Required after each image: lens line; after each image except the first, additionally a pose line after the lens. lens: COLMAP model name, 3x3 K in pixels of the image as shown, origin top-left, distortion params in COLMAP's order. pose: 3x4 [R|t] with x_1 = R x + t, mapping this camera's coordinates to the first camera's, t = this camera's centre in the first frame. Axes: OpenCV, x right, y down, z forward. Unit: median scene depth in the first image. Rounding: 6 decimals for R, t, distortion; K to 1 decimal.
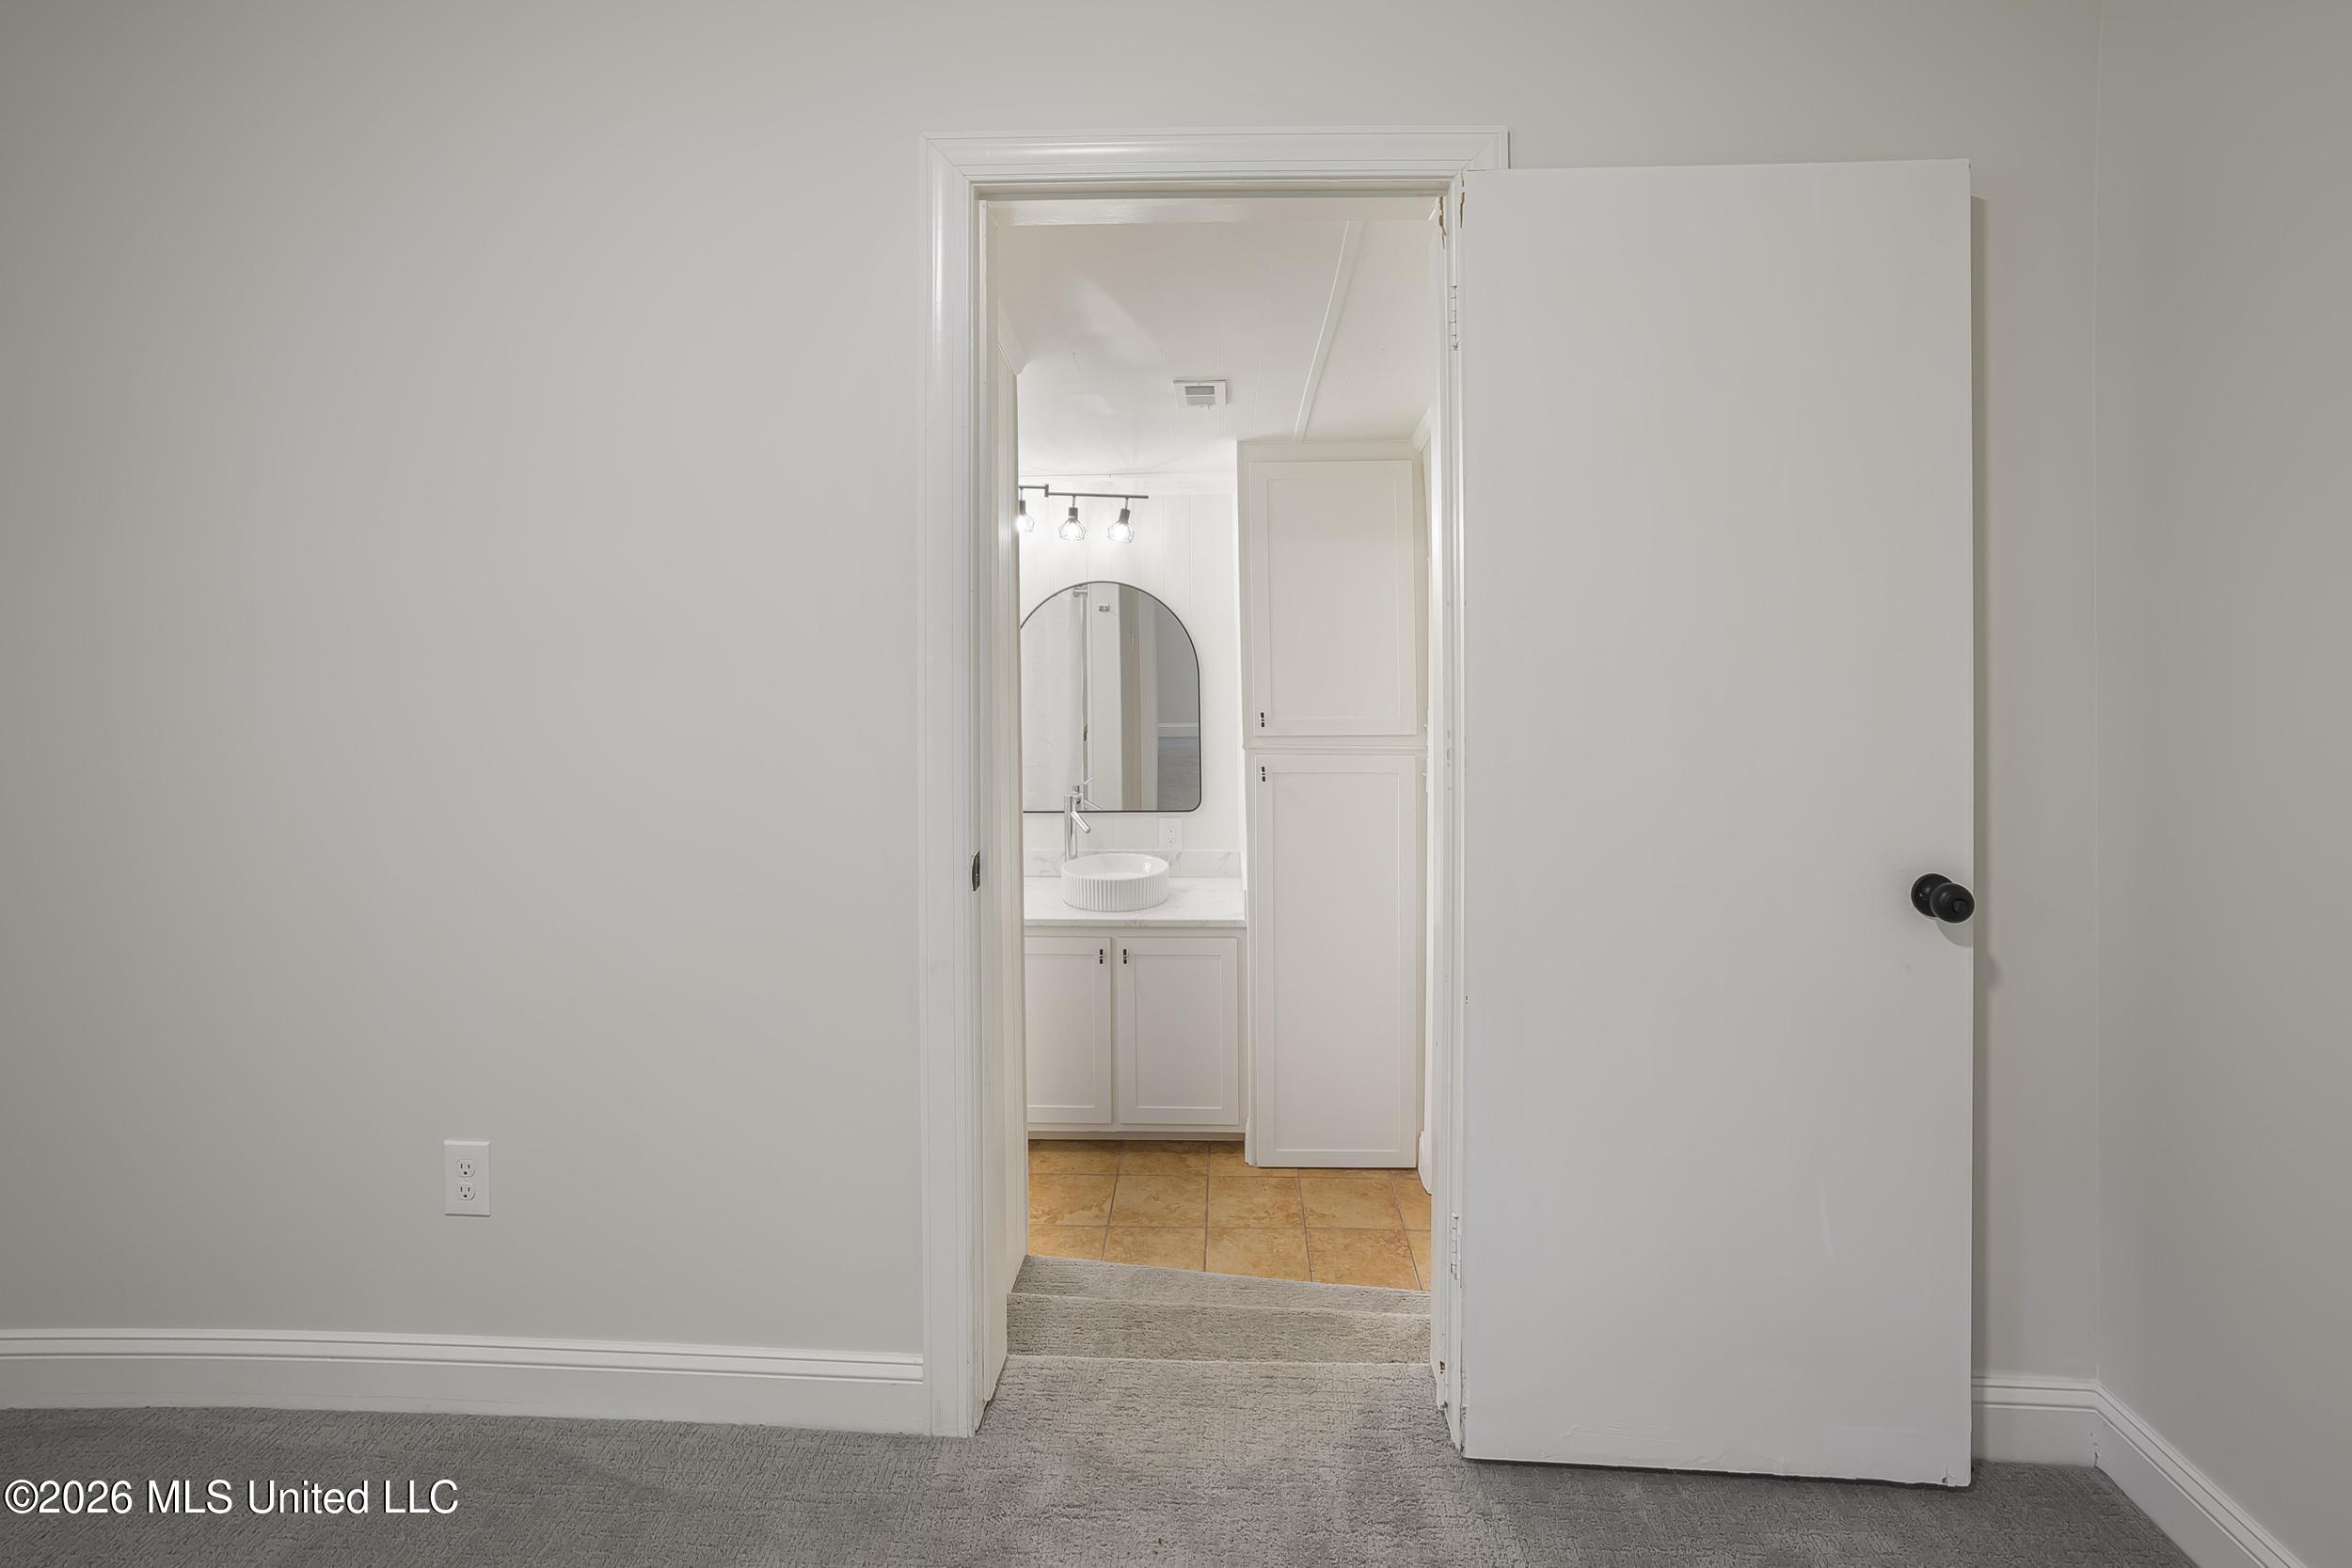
lens RADIAL K [[1075.8, 0, 1180.3], [0, 1075.8, 615.4], [0, 0, 1]] dist [-0.050533, 0.021513]
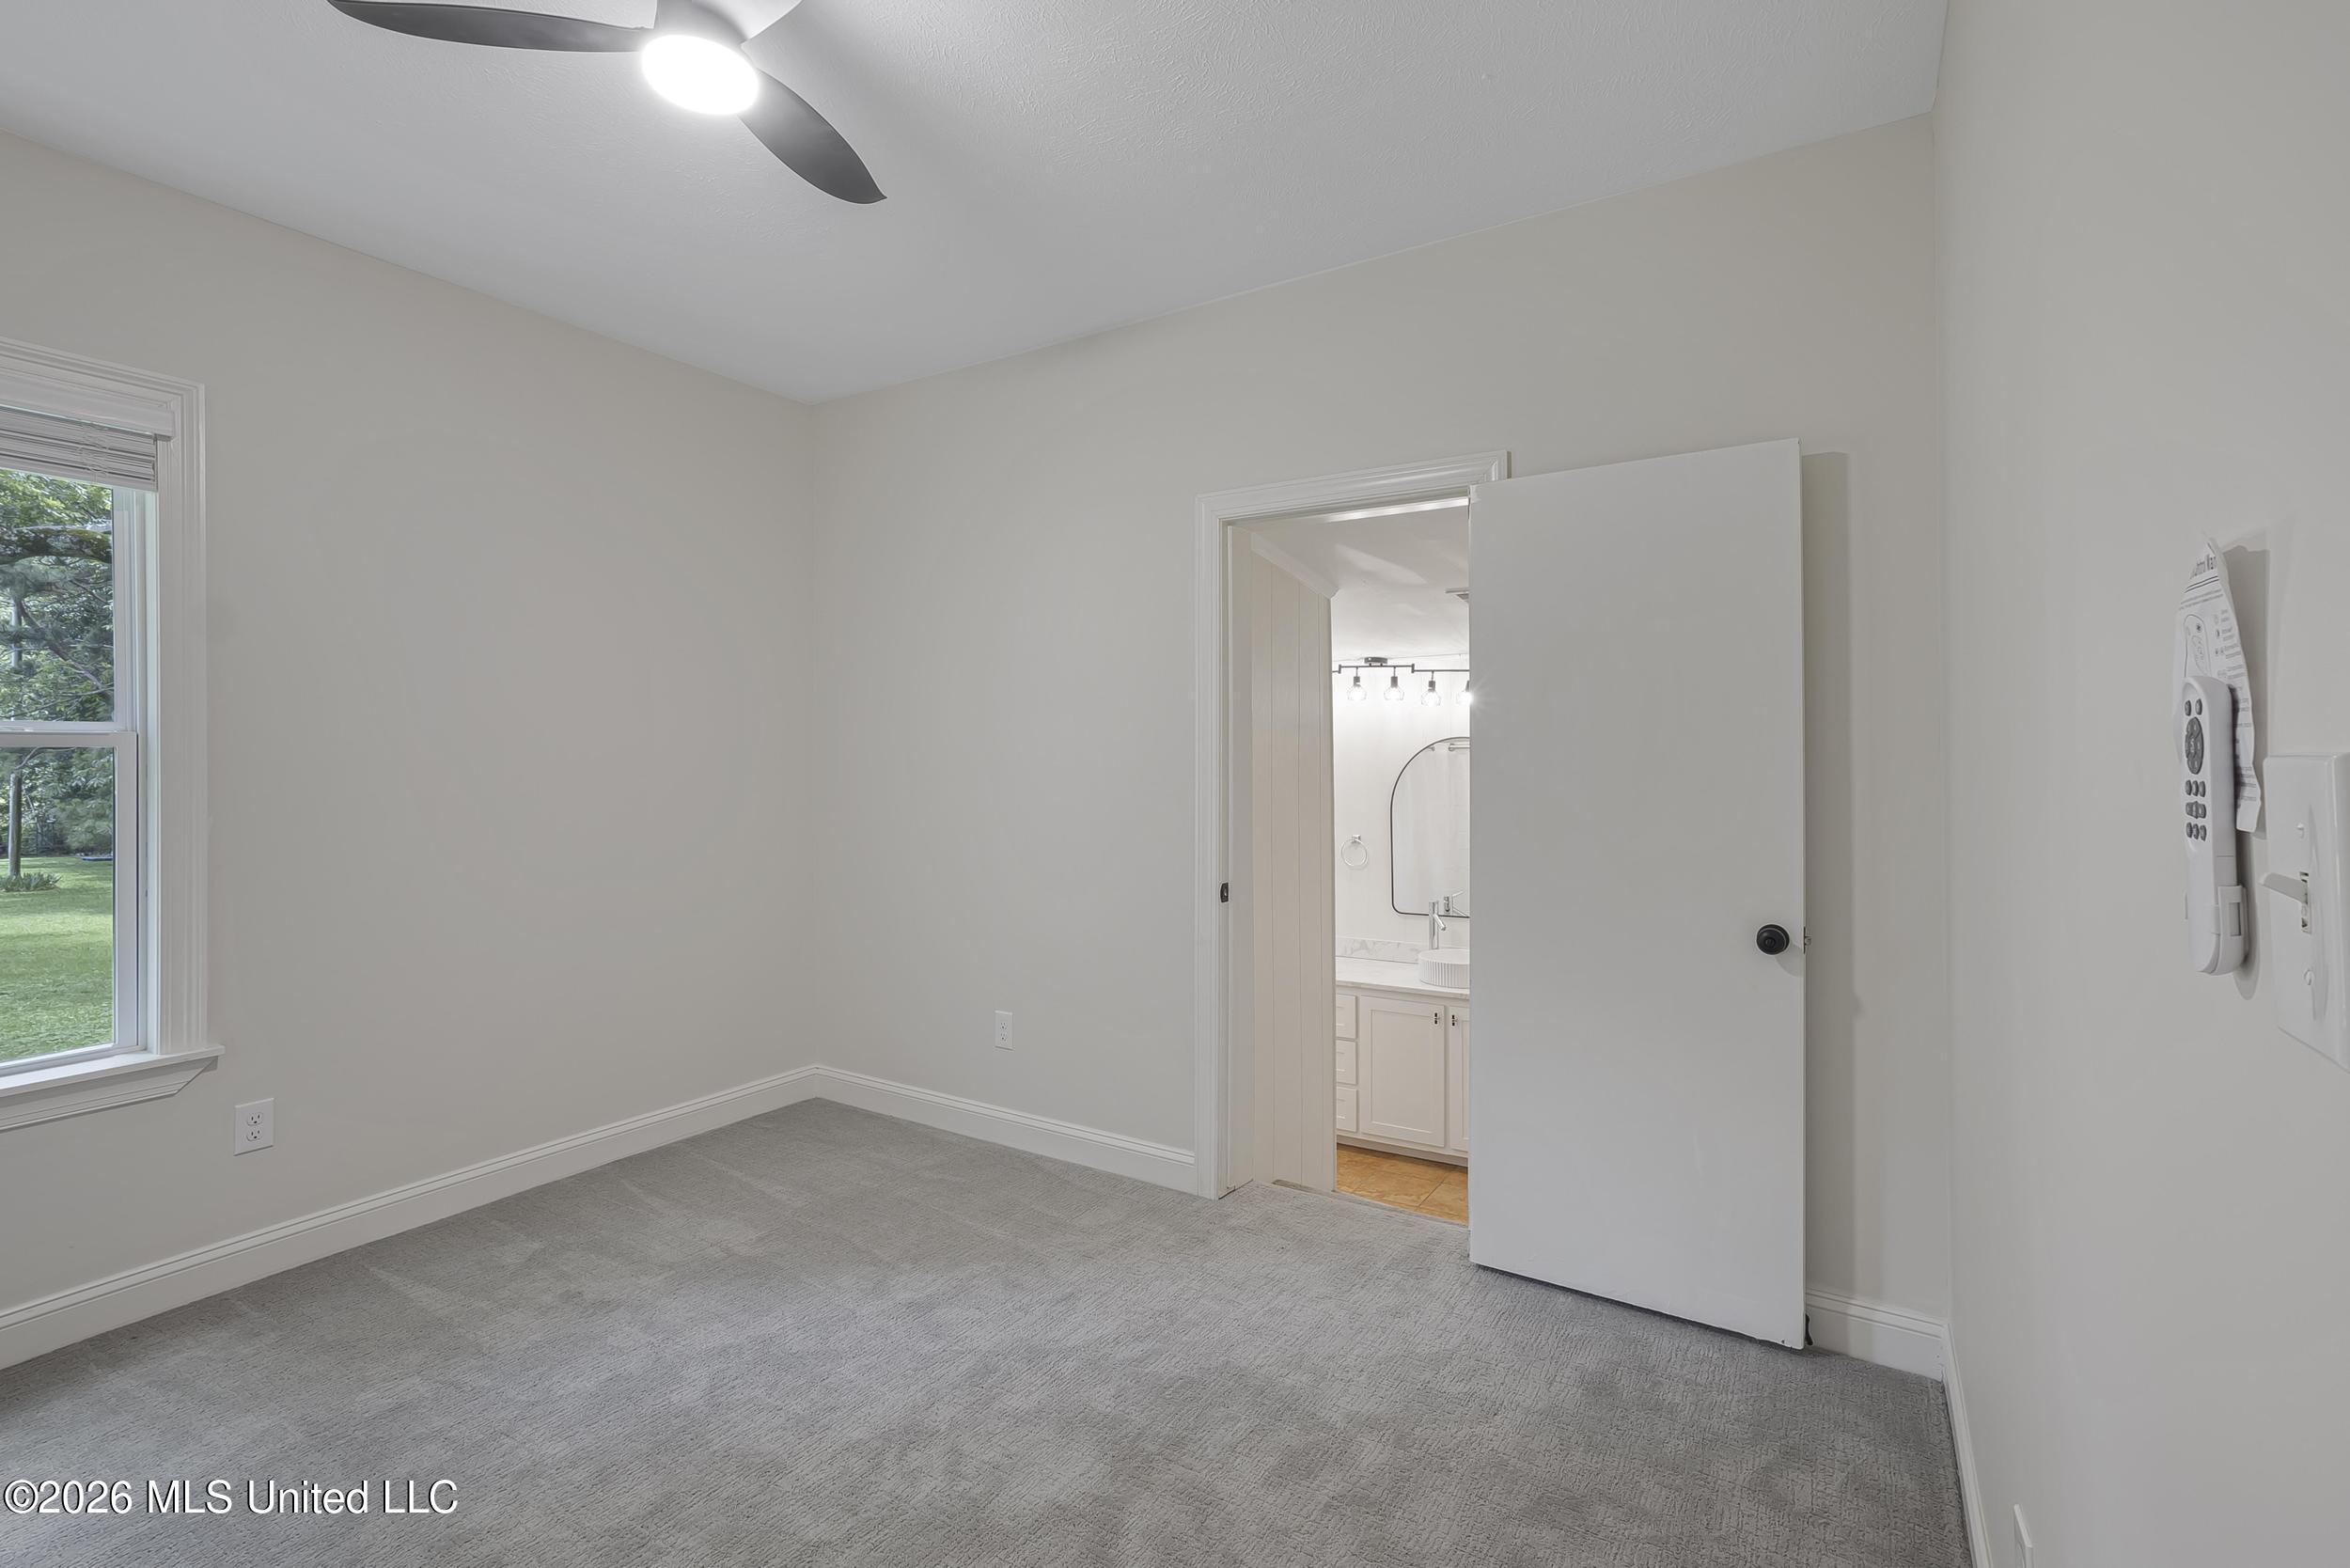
lens RADIAL K [[1041.4, 0, 1190.2], [0, 1041.4, 776.1], [0, 0, 1]] dist [-0.058033, 0.023583]
pose [[0.867847, 0.006307, -0.496791, 0.641455], [-0.005789, 0.999980, 0.002582, 0.034493], [0.496798, 0.000635, 0.867866, -0.577680]]
